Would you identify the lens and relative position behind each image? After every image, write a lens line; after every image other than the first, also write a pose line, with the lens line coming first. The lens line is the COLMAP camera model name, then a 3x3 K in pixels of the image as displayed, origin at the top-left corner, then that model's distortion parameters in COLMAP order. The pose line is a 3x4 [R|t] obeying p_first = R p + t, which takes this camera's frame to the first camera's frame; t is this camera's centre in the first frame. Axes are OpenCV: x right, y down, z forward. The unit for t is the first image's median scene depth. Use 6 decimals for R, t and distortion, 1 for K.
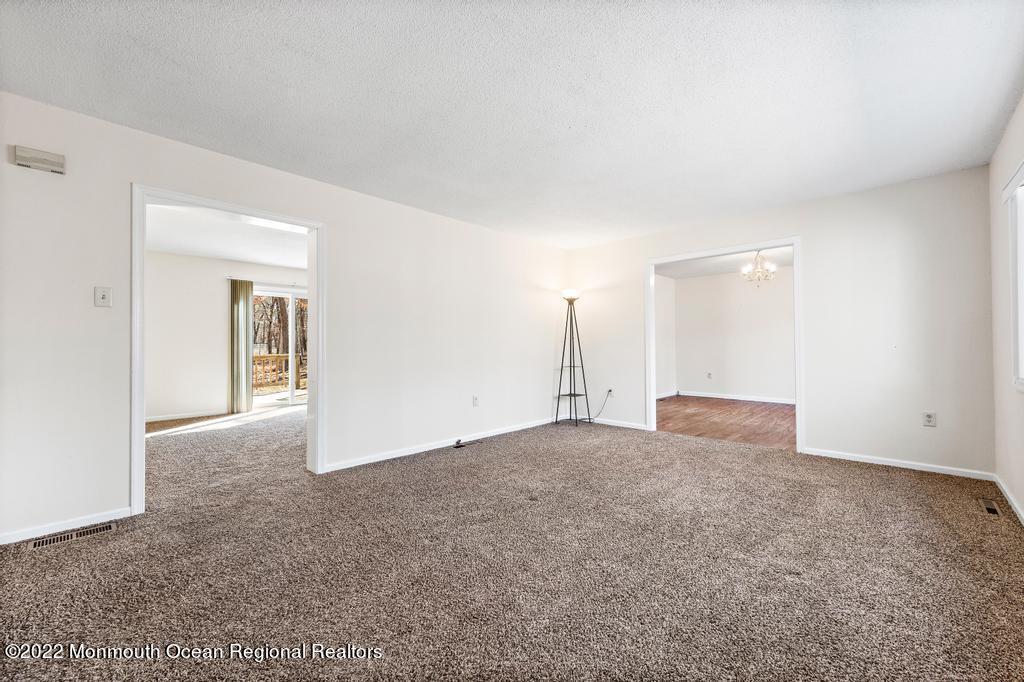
lens RADIAL K [[400.5, 0, 511.4], [0, 400.5, 341.8], [0, 0, 1]] dist [0.000692, 0.000242]
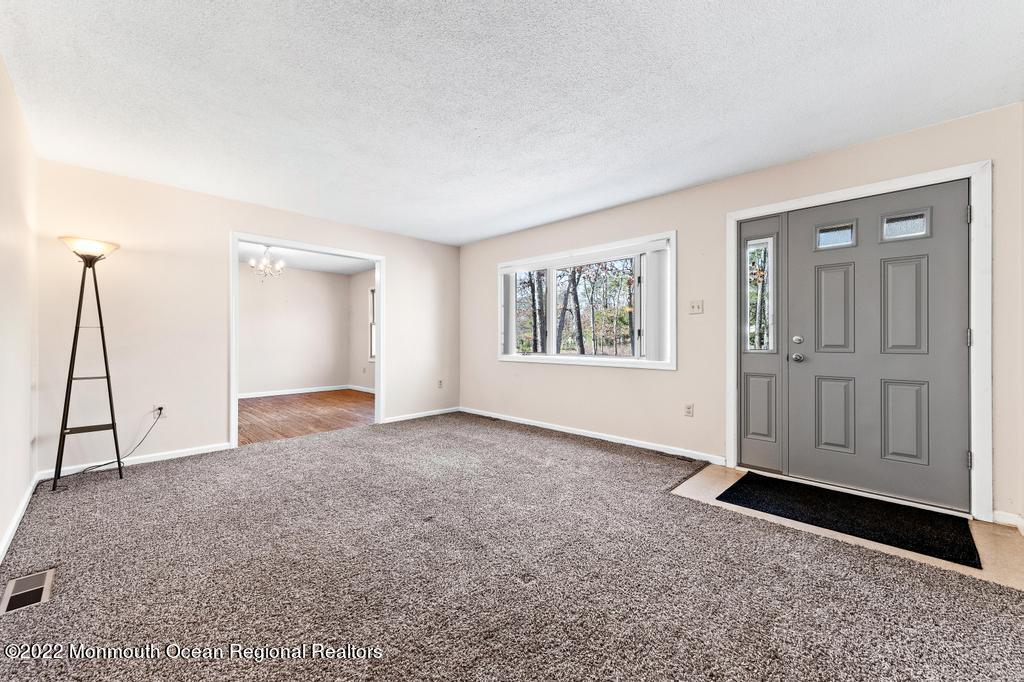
lens RADIAL K [[400.5, 0, 513.0], [0, 400.5, 339.0], [0, 0, 1]] dist [0.000692, 0.000242]
pose [[0.008263, 0.007971, 0.999934, -0.414273], [-0.005225, 0.999955, -0.007928, 0.009686], [-0.999952, -0.005159, 0.008305, 0.425591]]
